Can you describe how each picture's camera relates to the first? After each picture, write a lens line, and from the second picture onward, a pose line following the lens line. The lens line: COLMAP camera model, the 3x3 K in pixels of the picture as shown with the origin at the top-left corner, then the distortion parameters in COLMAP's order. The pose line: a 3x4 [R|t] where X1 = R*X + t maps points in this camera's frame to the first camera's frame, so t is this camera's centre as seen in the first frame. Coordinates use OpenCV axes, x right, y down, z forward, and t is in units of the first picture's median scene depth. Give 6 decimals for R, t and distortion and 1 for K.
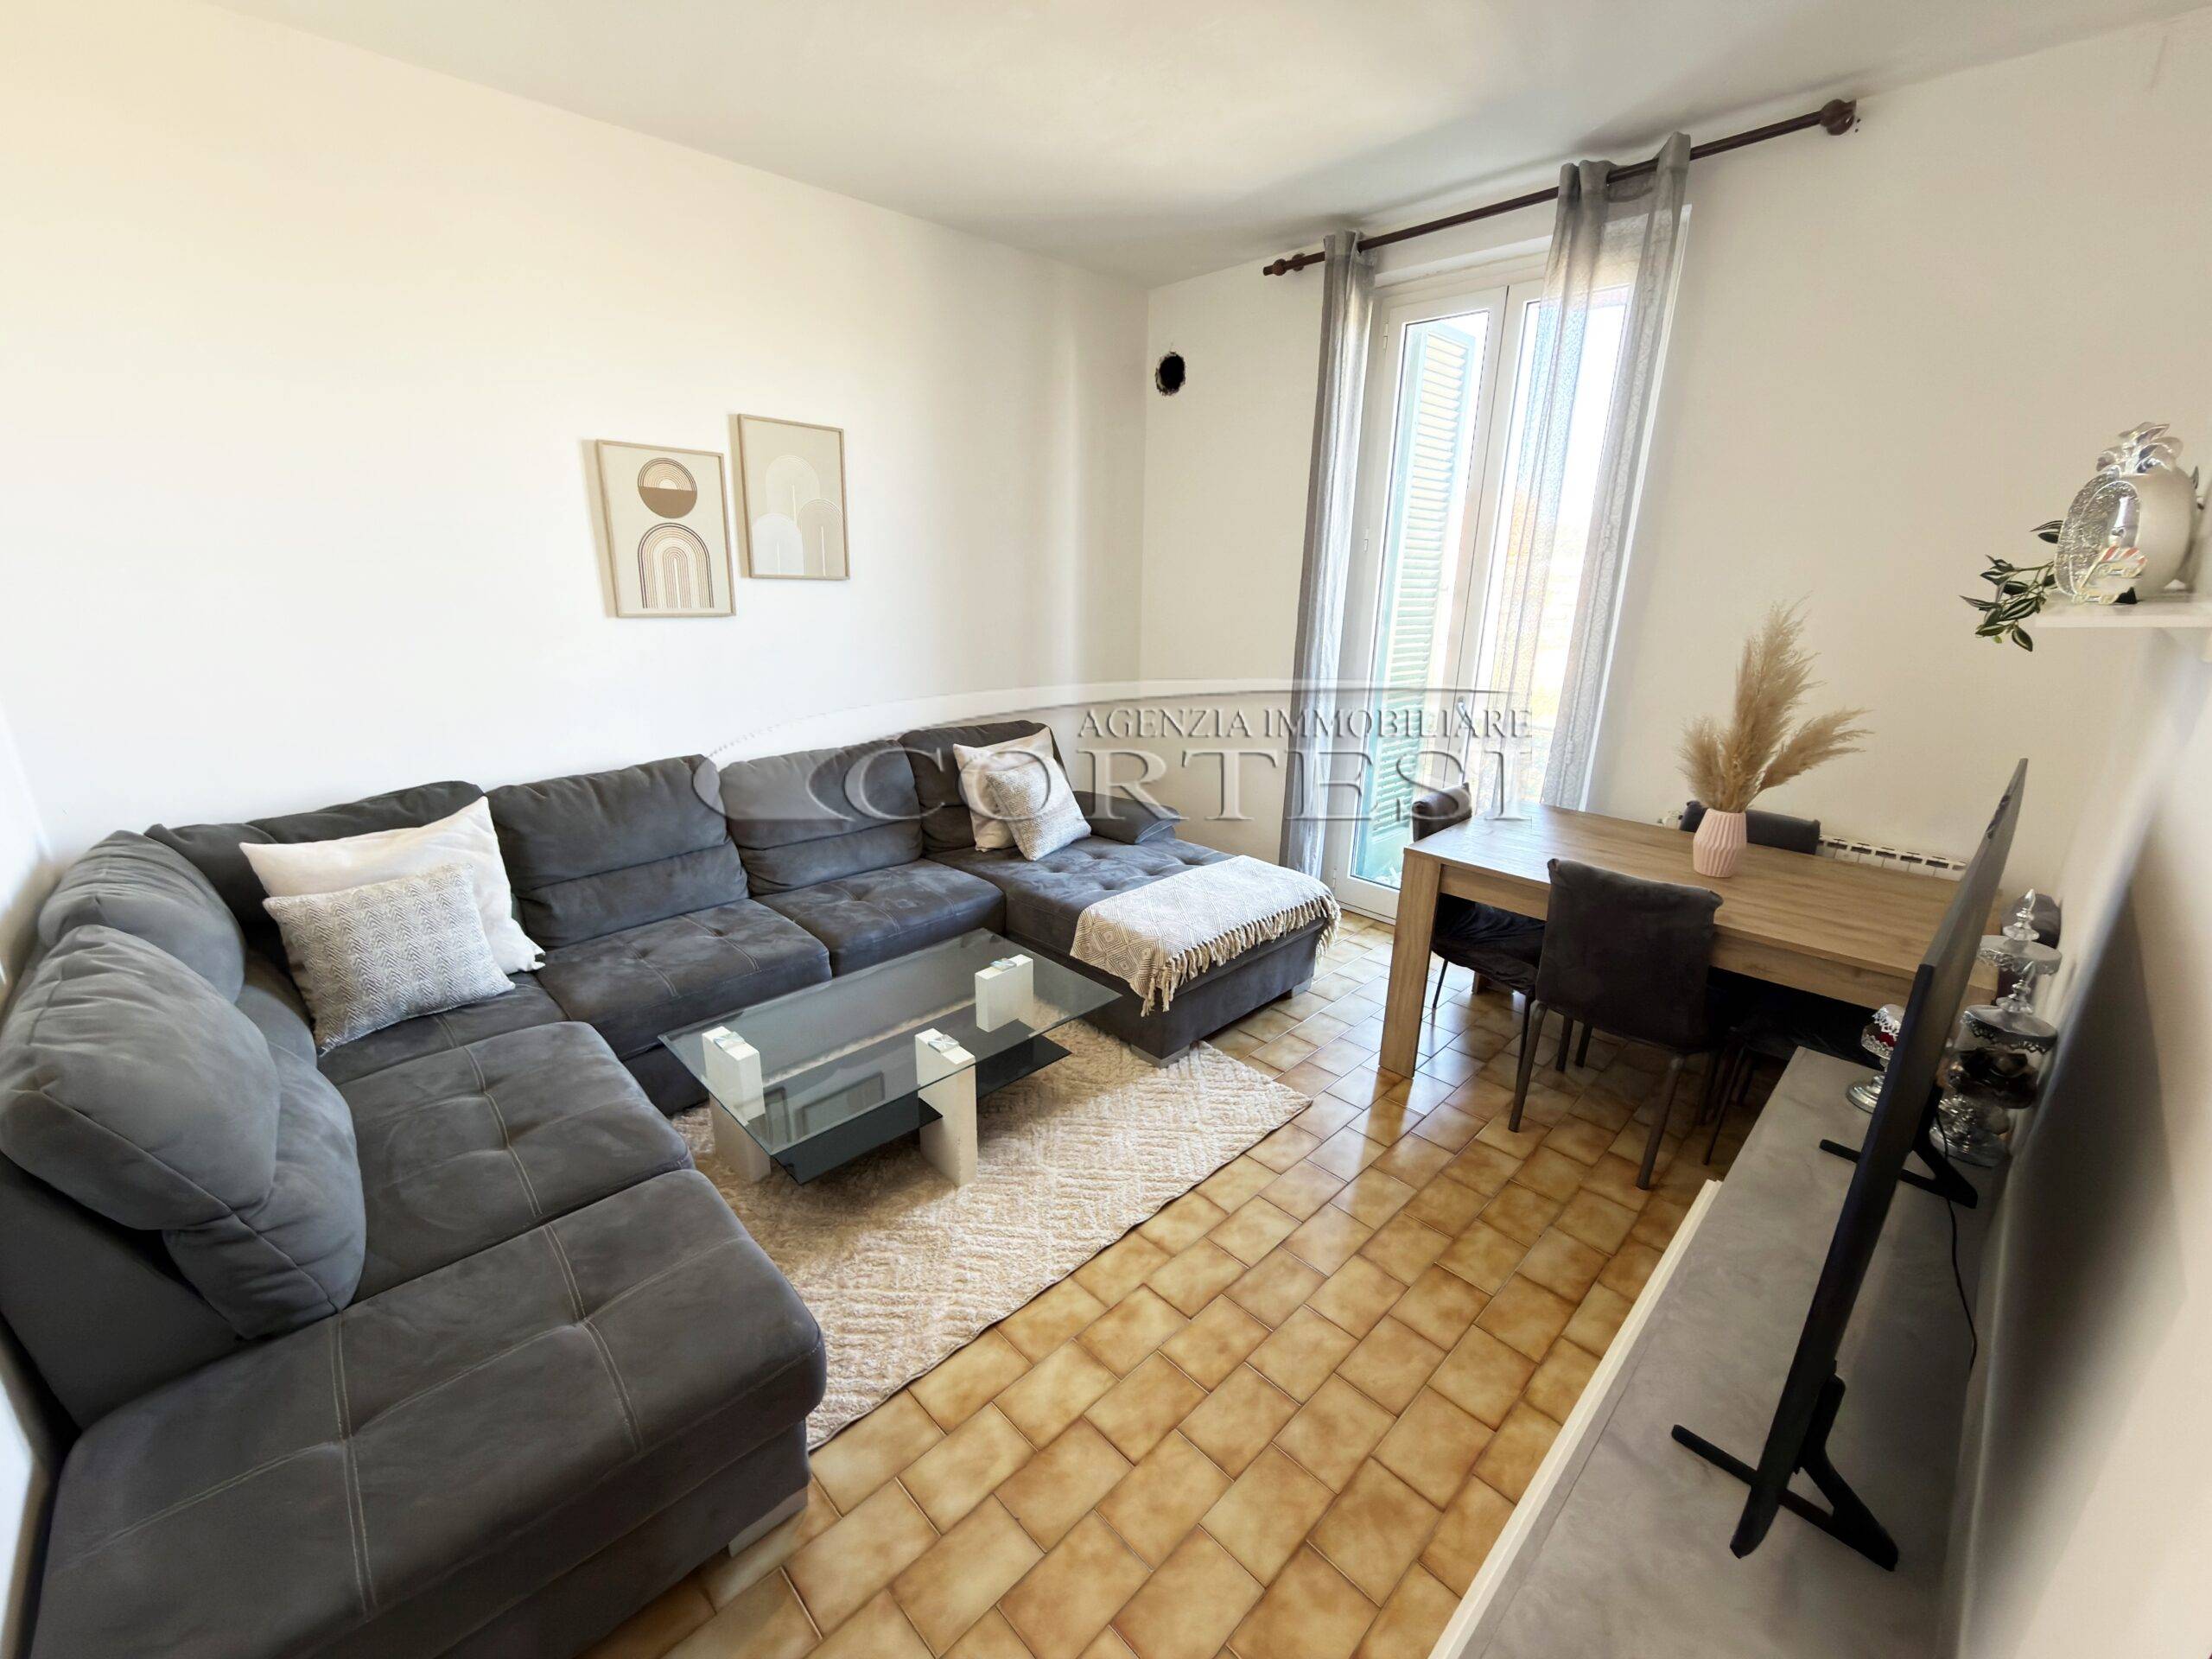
lens RADIAL K [[895.9, 0, 1094.8], [0, 895.9, 826.9], [0, 0, 1]] dist [0.000172, 0.000145]
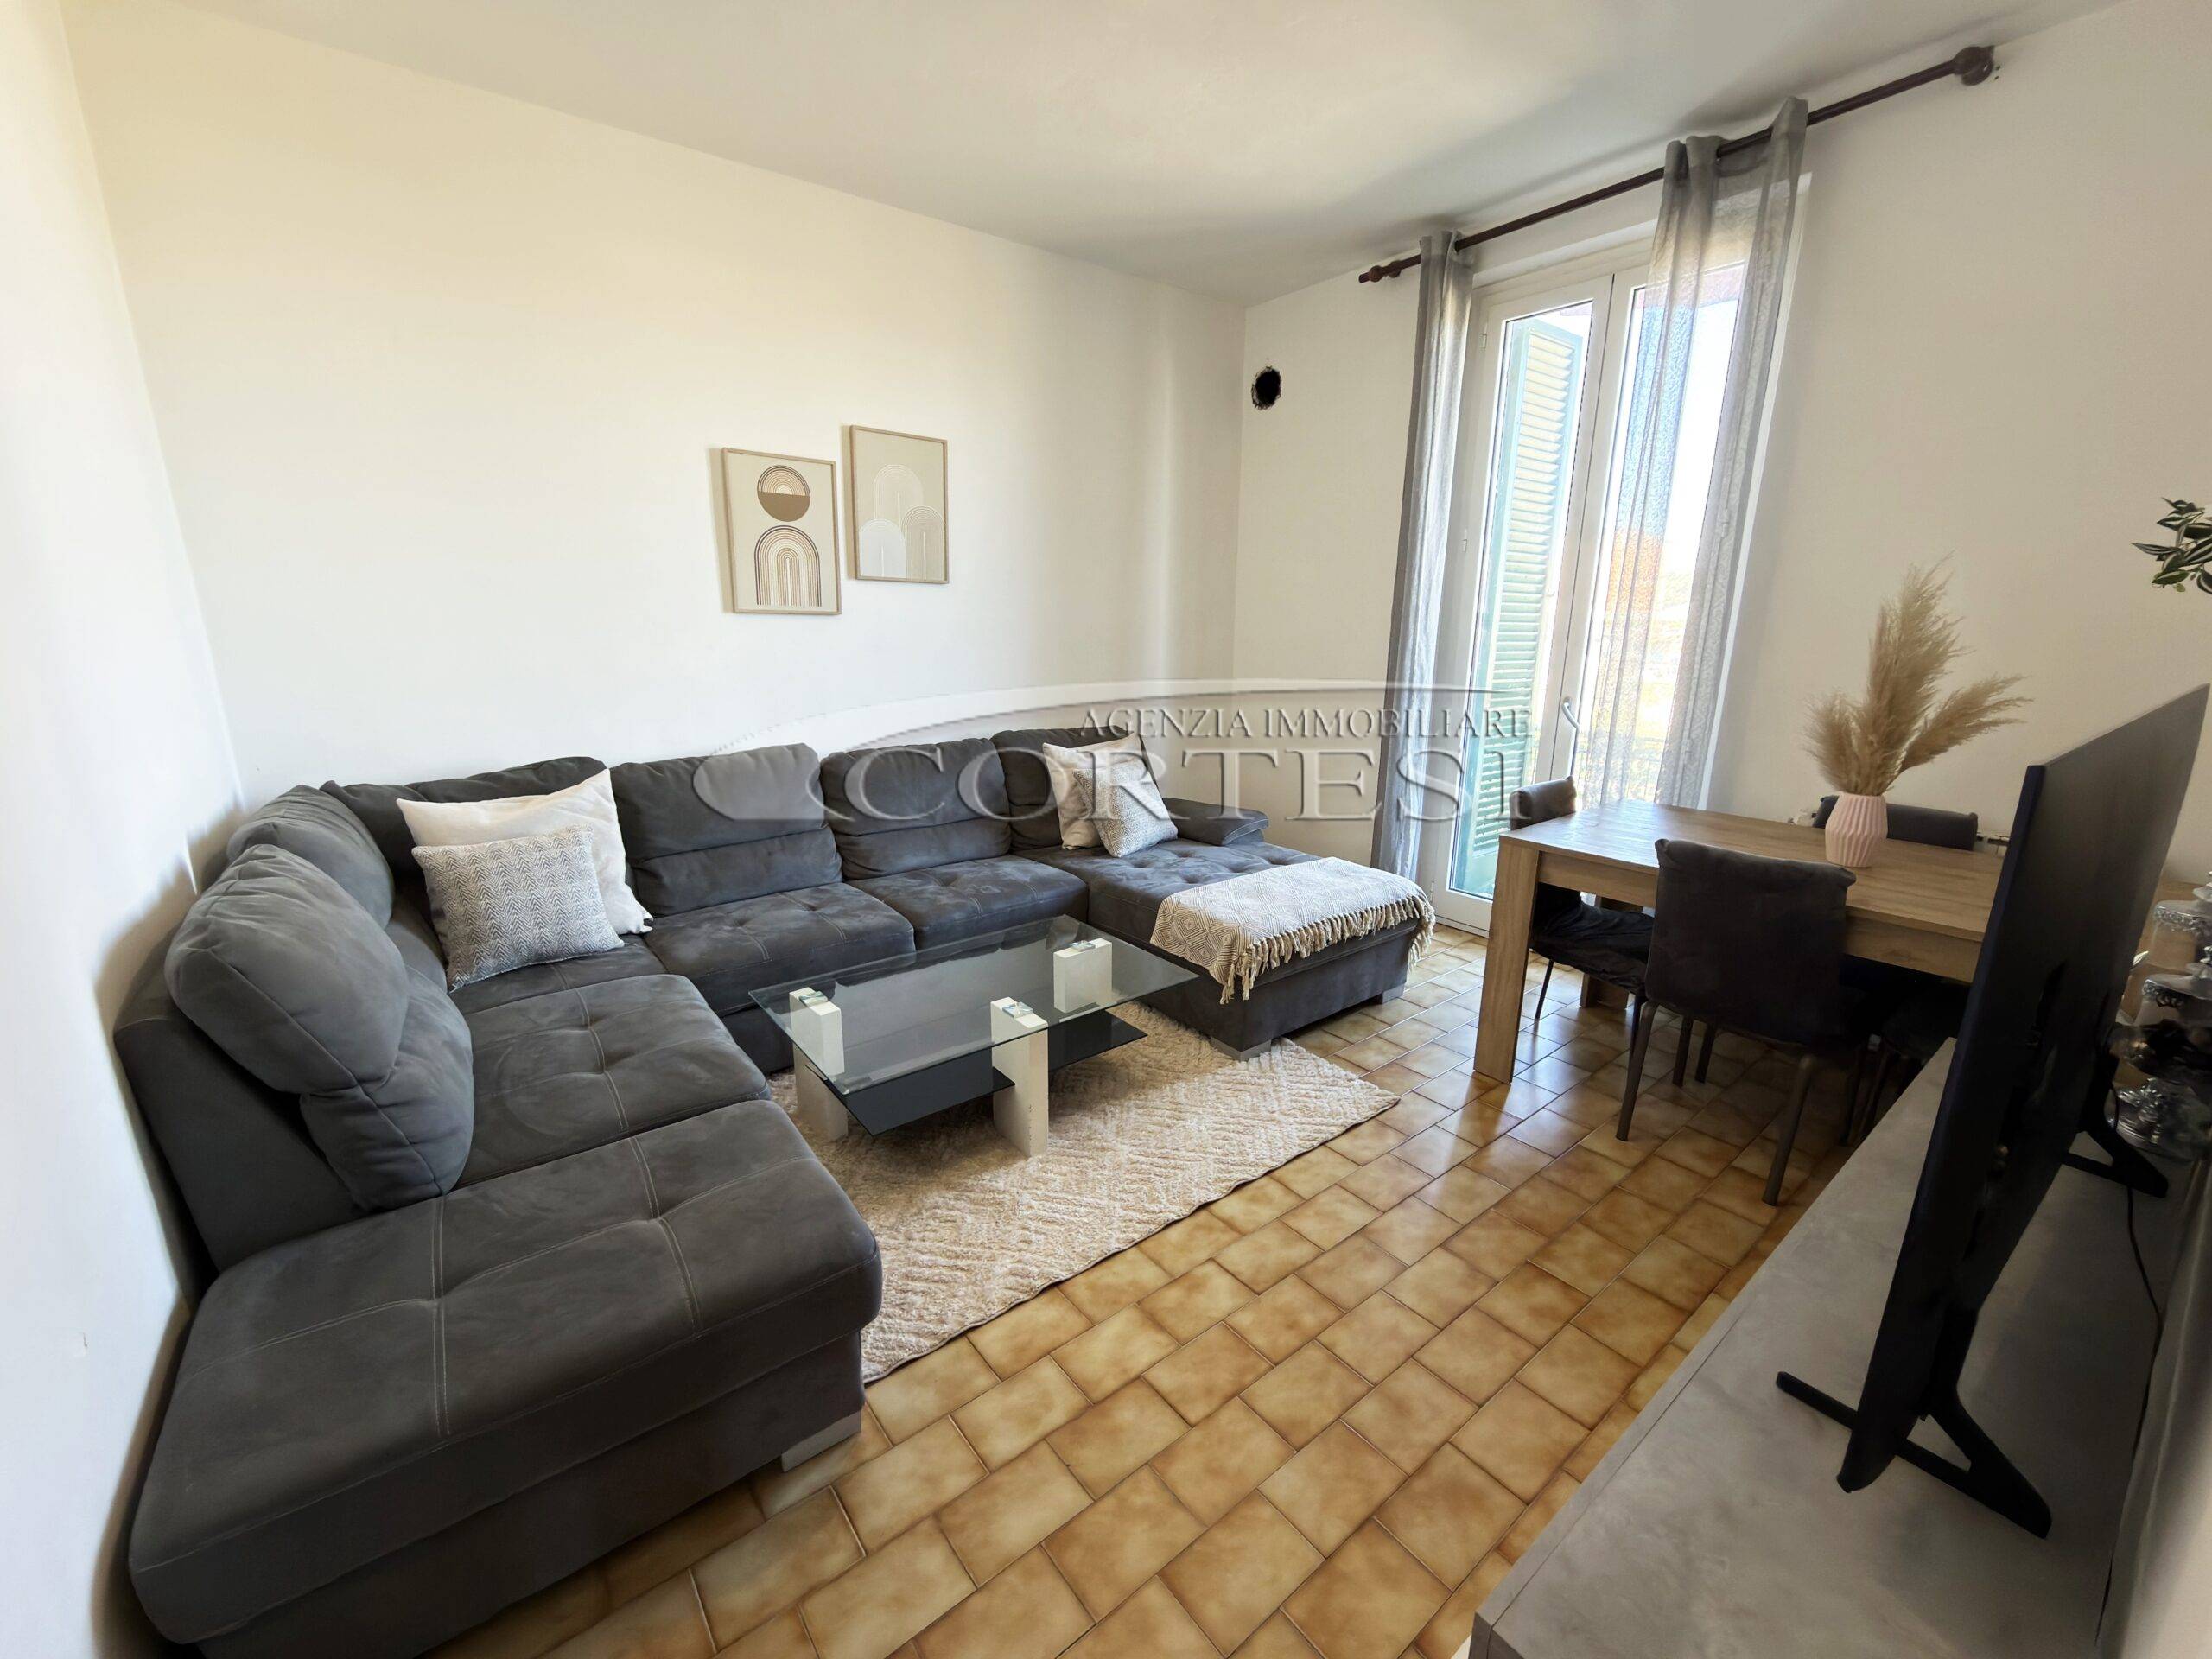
lens RADIAL K [[895.9, 0, 1094.5], [0, 895.9, 826.8], [0, 0, 1]] dist [0.000172, 0.000145]
pose [[0.993489, 0.017801, -0.112525, 0.026704], [-0.023991, 0.998258, -0.053900, 0.090152], [0.111370, 0.056248, 0.992186, -0.000206]]
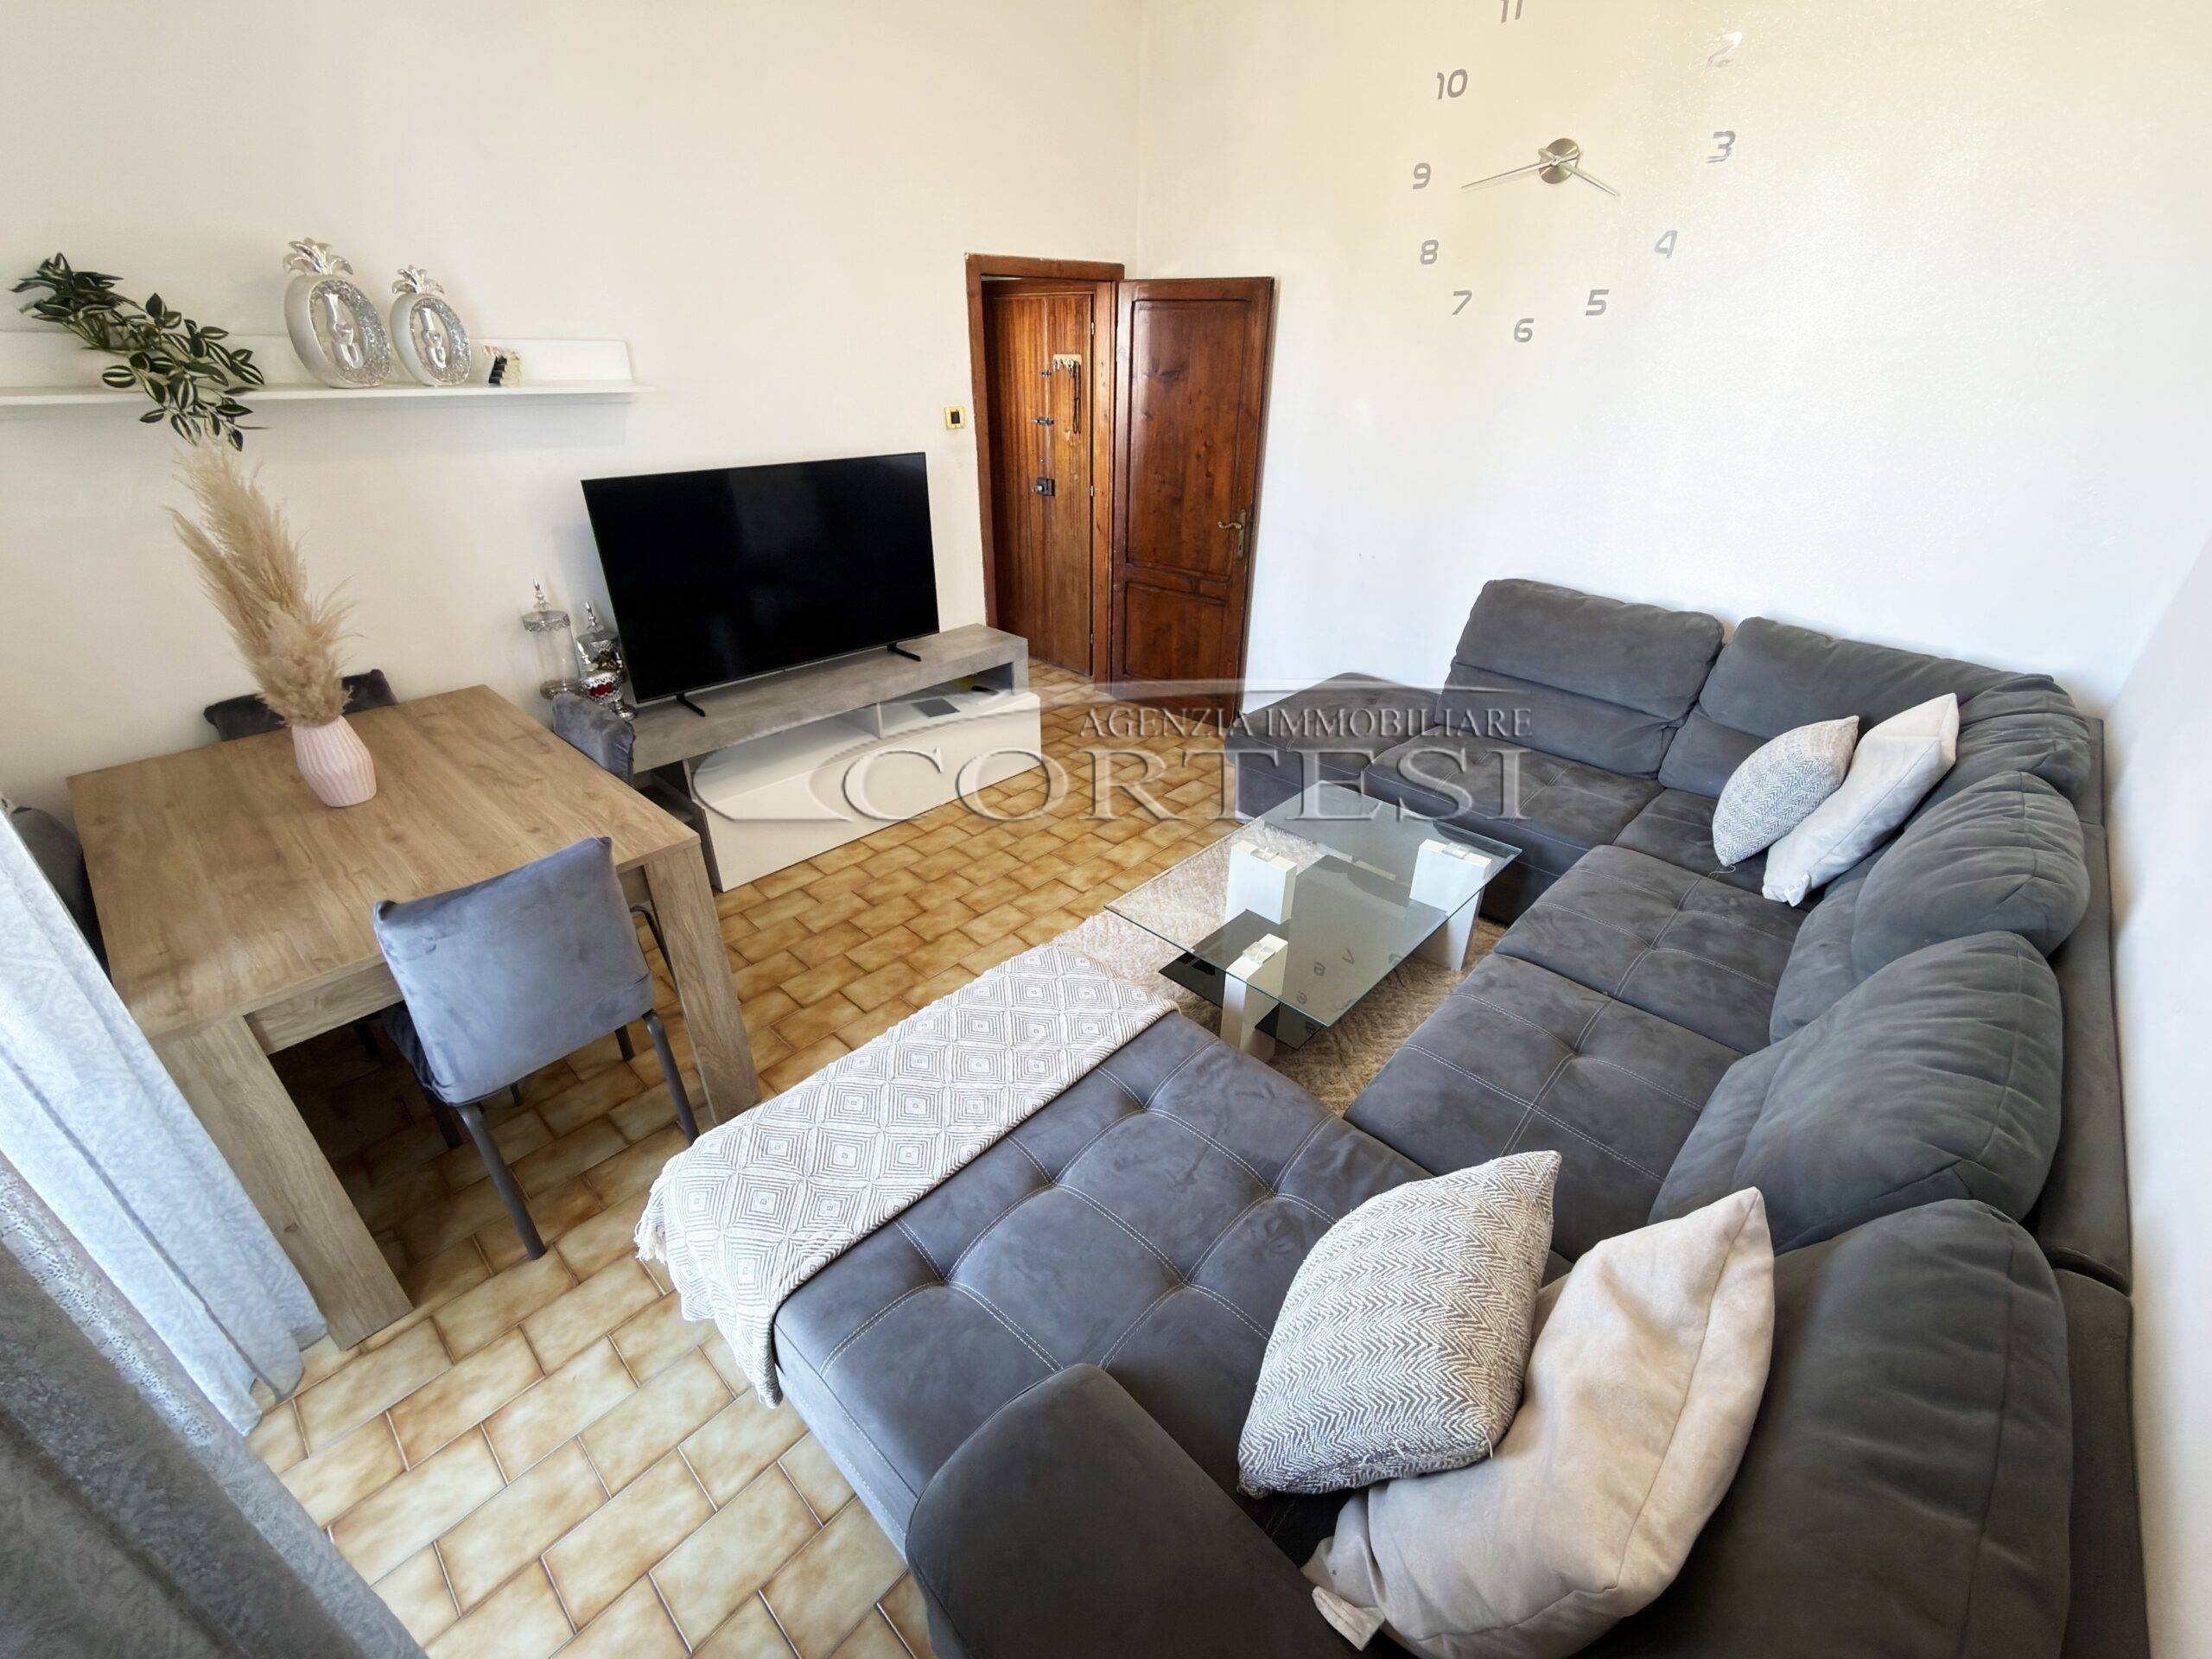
lens RADIAL K [[895.9, 0, 1106.5], [0, 895.9, 834.3], [0, 0, 1]] dist [0.000172, 0.000145]
pose [[-0.998124, 0.004270, -0.061080, 0.095101], [-0.041014, 0.694062, 0.718746, -0.564555], [0.045463, 0.719903, -0.692584, 1.764393]]
